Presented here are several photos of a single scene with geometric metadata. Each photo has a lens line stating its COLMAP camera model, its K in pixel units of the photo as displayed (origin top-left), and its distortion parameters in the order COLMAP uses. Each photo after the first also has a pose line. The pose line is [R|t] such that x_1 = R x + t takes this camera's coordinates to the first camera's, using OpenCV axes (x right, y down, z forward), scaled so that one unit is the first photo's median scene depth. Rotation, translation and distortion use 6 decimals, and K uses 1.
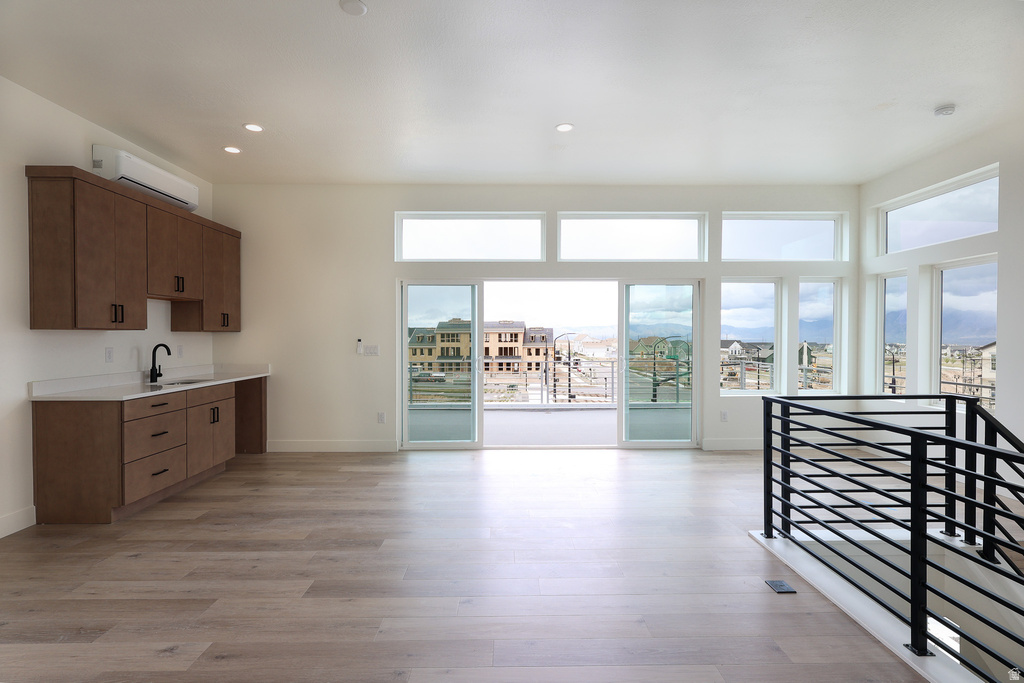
lens RADIAL K [[495.5, 0, 510.9], [0, 495.5, 343.3], [0, 0, 1]] dist [-0.000342, -0.000877]
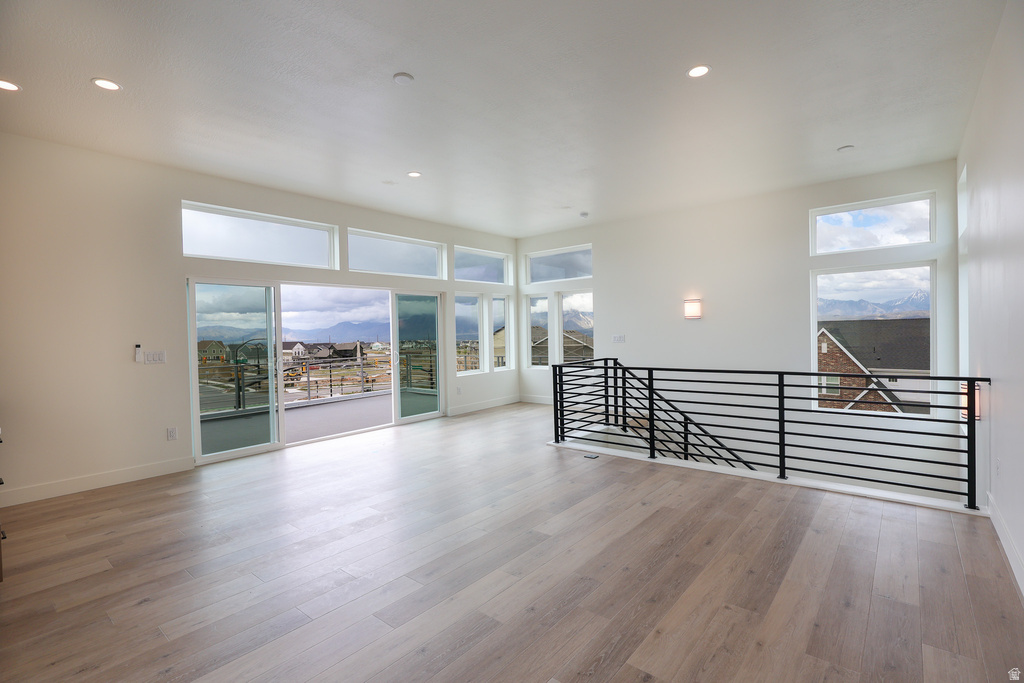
lens RADIAL K [[495.5, 0, 502.1], [0, 495.5, 338.4], [0, 0, 1]] dist [-0.000342, -0.000877]
pose [[0.647302, -0.025062, 0.761822, -0.547031], [0.036273, 0.999340, 0.002055, 0.001634], [-0.761370, 0.026303, 0.647783, -0.010552]]
